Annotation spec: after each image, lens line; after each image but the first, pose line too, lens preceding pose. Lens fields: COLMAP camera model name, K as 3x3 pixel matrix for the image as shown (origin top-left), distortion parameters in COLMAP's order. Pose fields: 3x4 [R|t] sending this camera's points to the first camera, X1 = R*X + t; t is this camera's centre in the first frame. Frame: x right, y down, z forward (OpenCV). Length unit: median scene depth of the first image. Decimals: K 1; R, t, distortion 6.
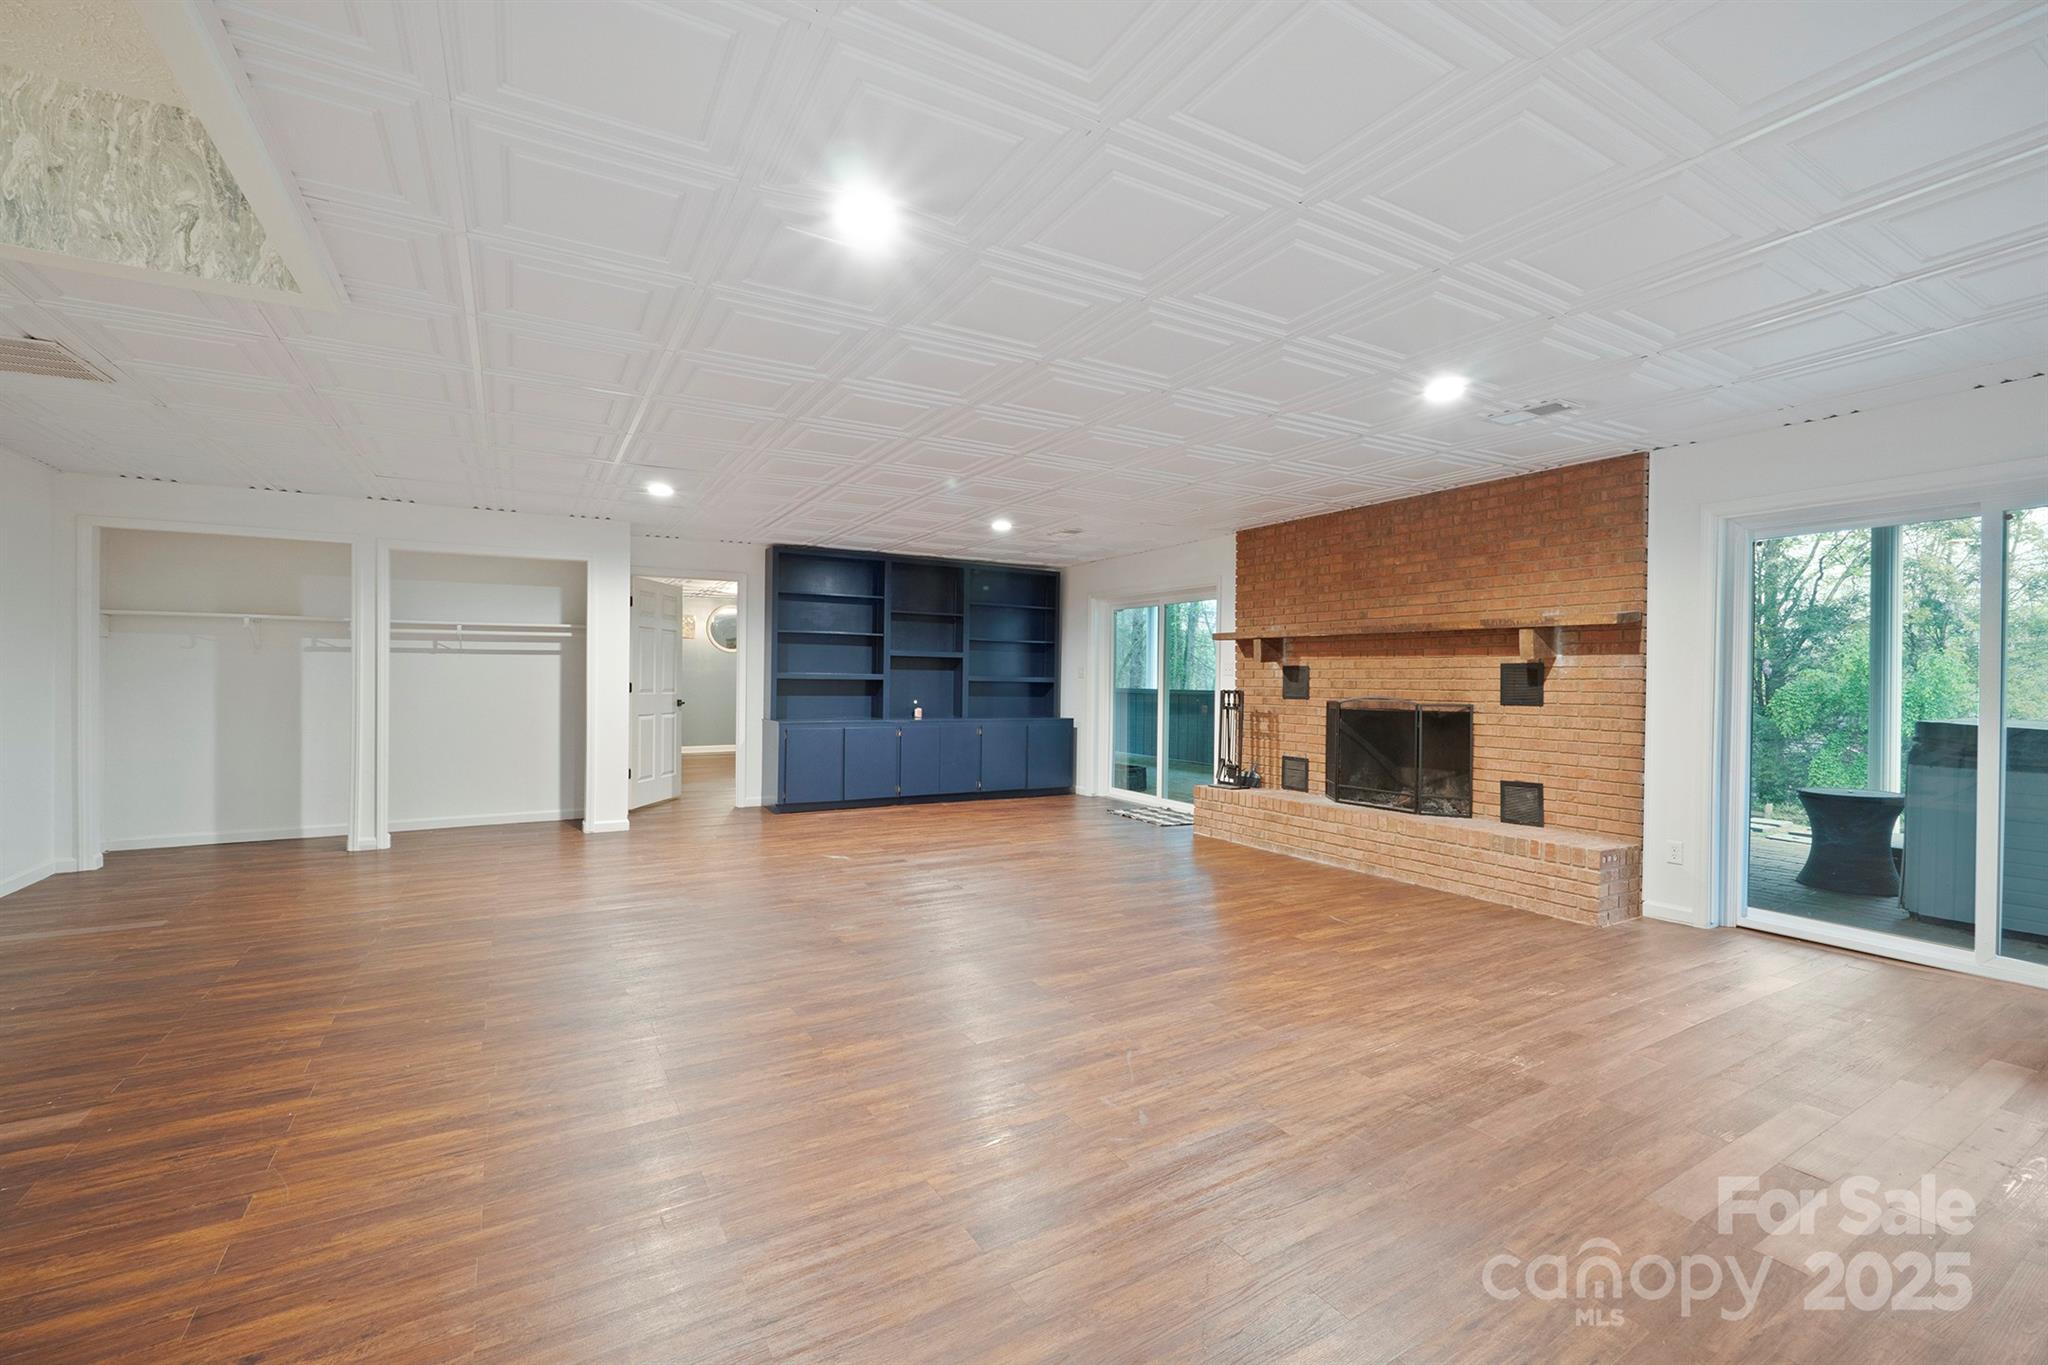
lens RADIAL K [[866.0, 0, 1024.0], [0, 866.0, 682.5], [0, 0, 1]] dist [-0.000268, 0.000034]
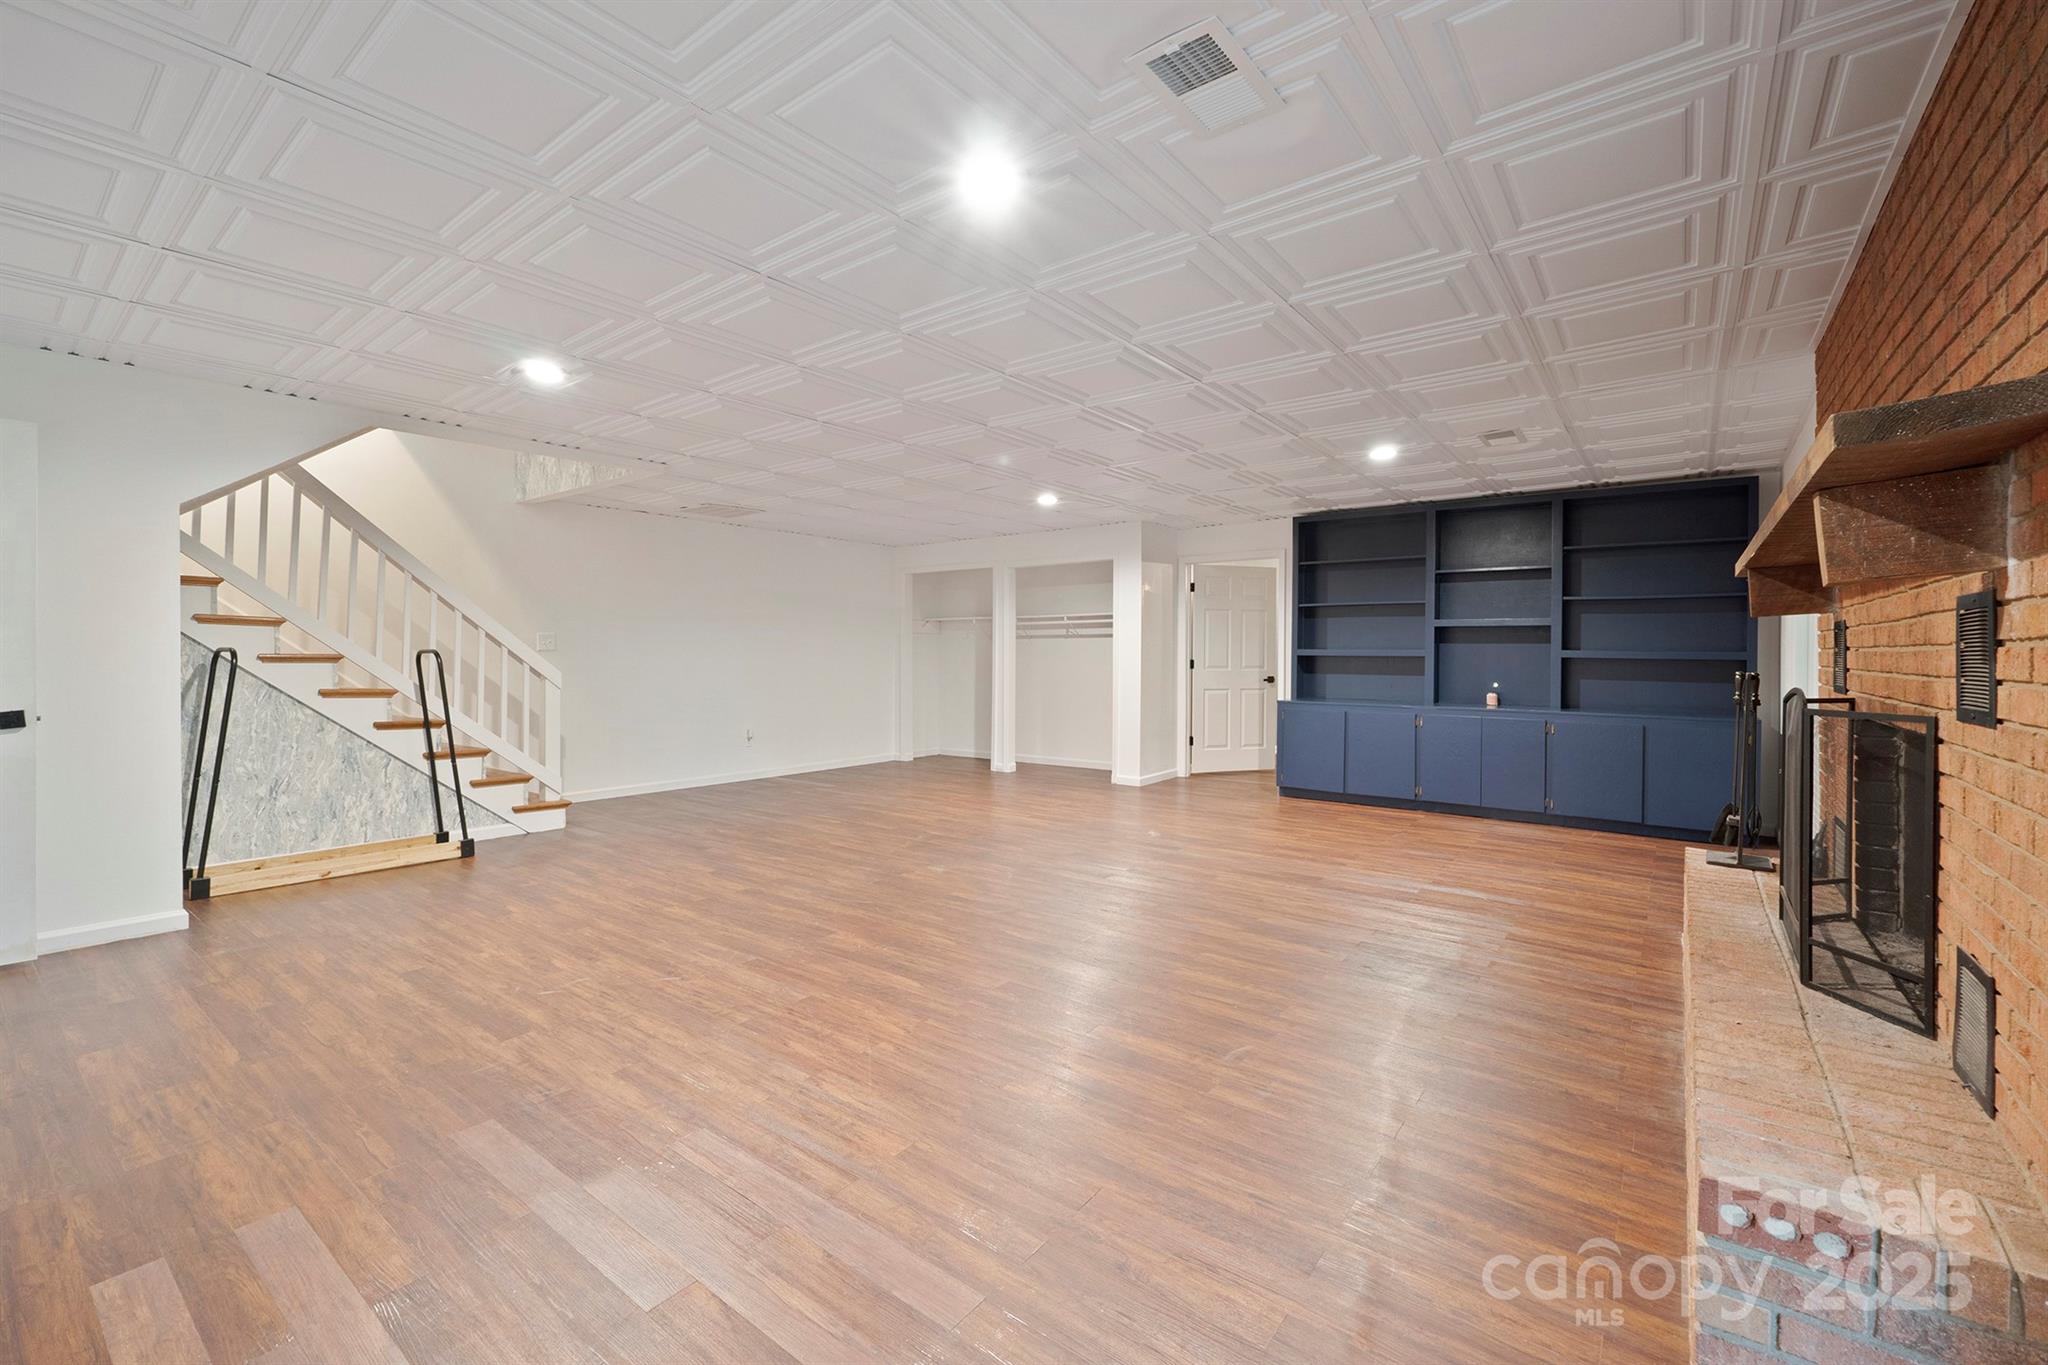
lens RADIAL K [[865.3, 0, 1013.9], [0, 865.3, 653.6], [0, 0, 1]] dist [-0.001247, -0.000152]
pose [[0.361349, -0.007145, -0.932403, 0.696019], [-0.002453, 0.999960, -0.008613, 0.003952], [0.932427, 0.005400, 0.361317, 0.515939]]
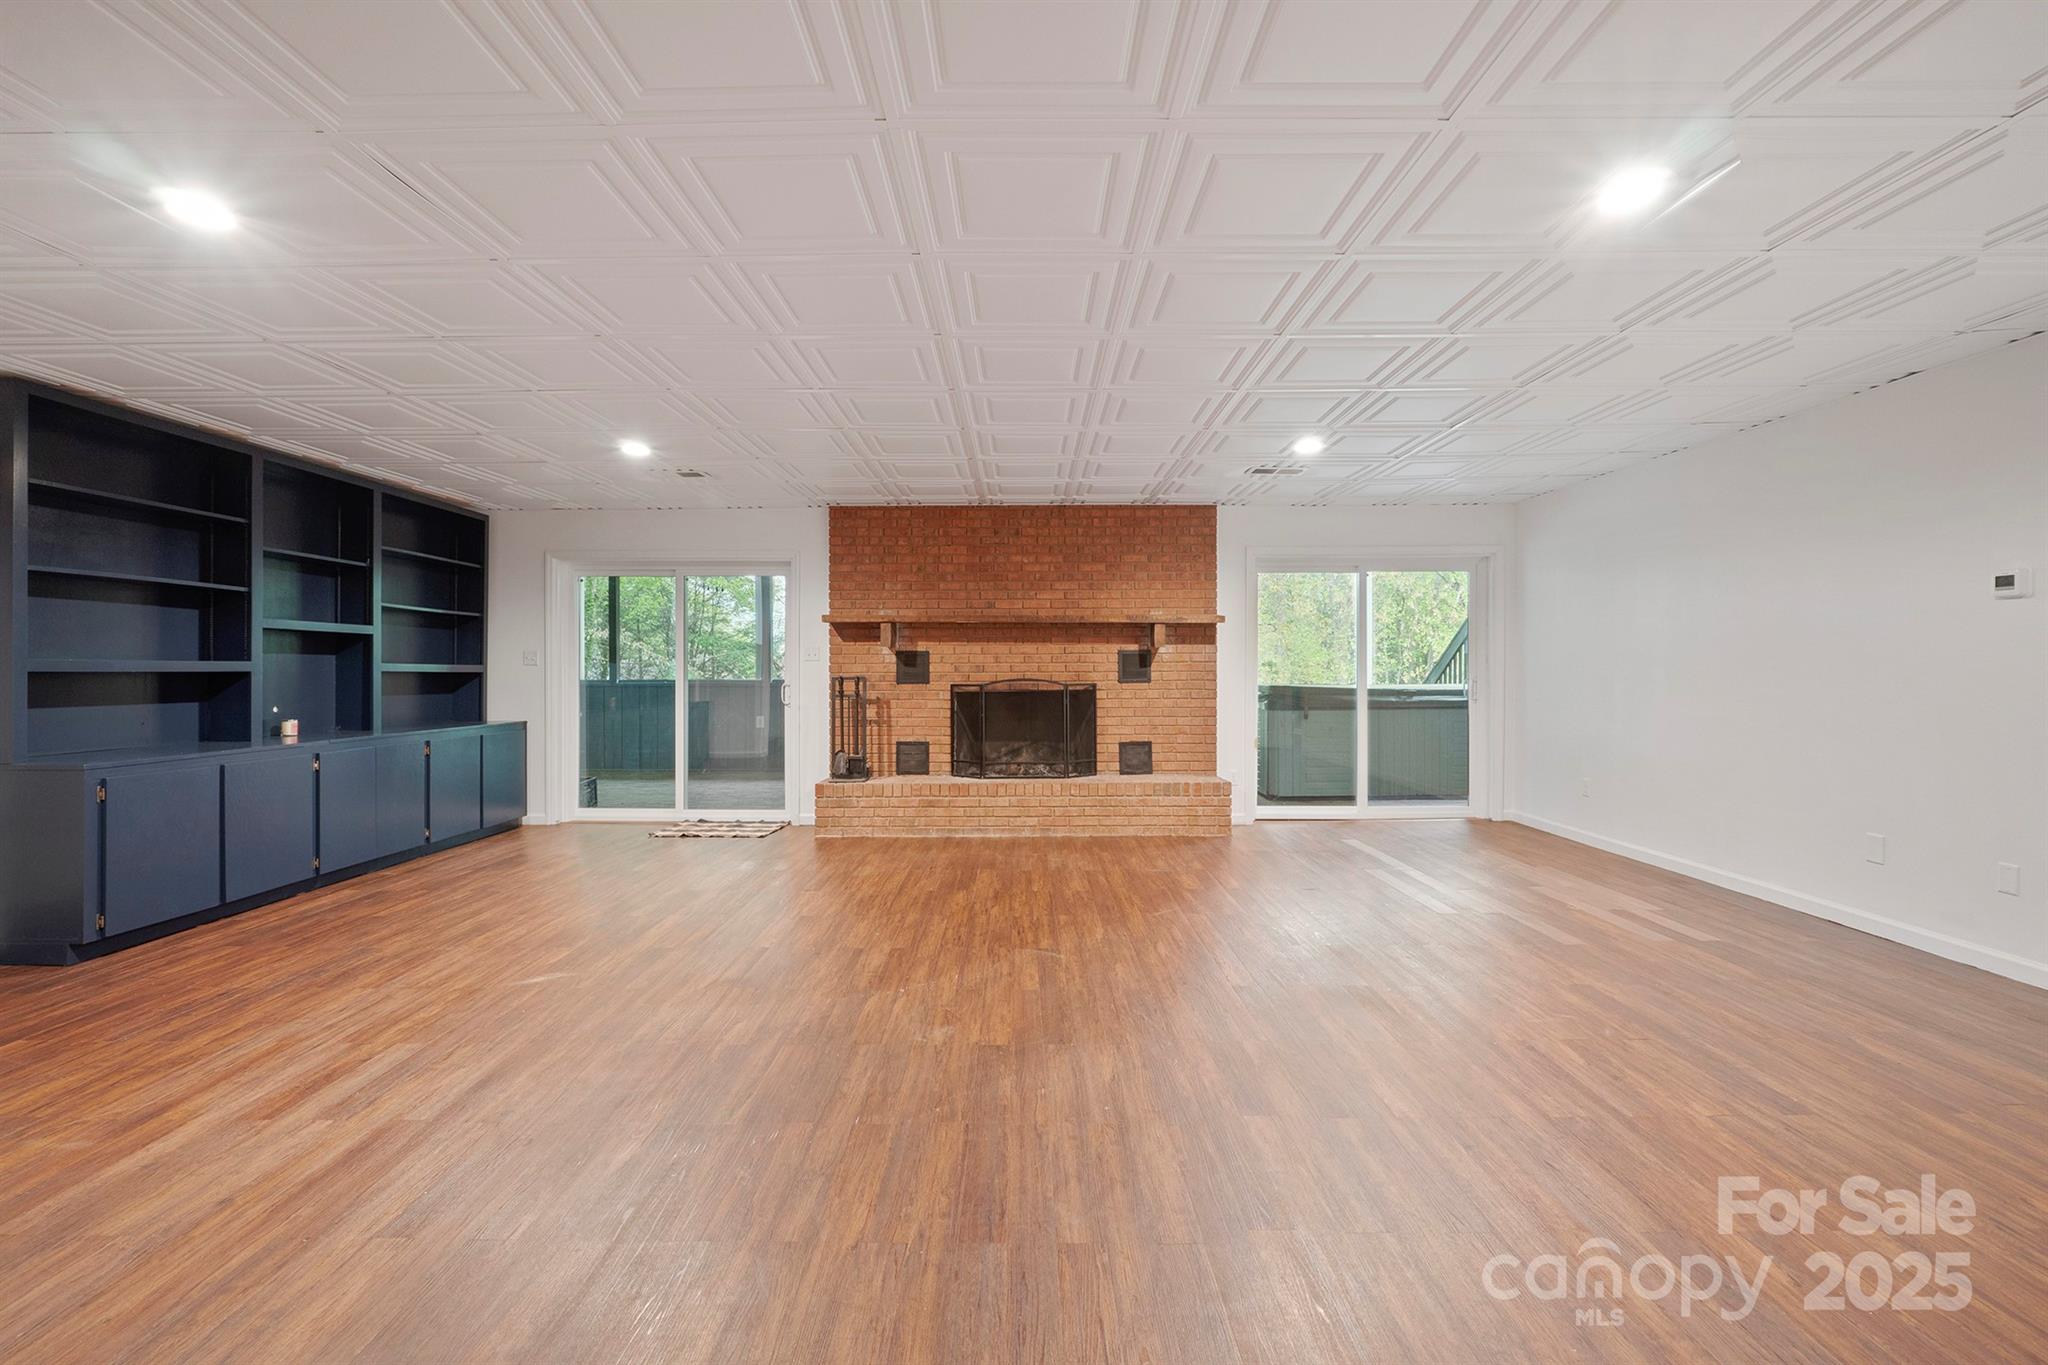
lens RADIAL K [[855.5, 0, 1025.0], [0, 855.5, 672.9], [0, 0, 1]] dist [-0.000740, 0.000017]
pose [[0.507904, -0.017779, 0.861230, -0.572569], [0.011379, 0.999838, 0.013930, -0.007238], [-0.861339, 0.002724, 0.508024, 0.458204]]
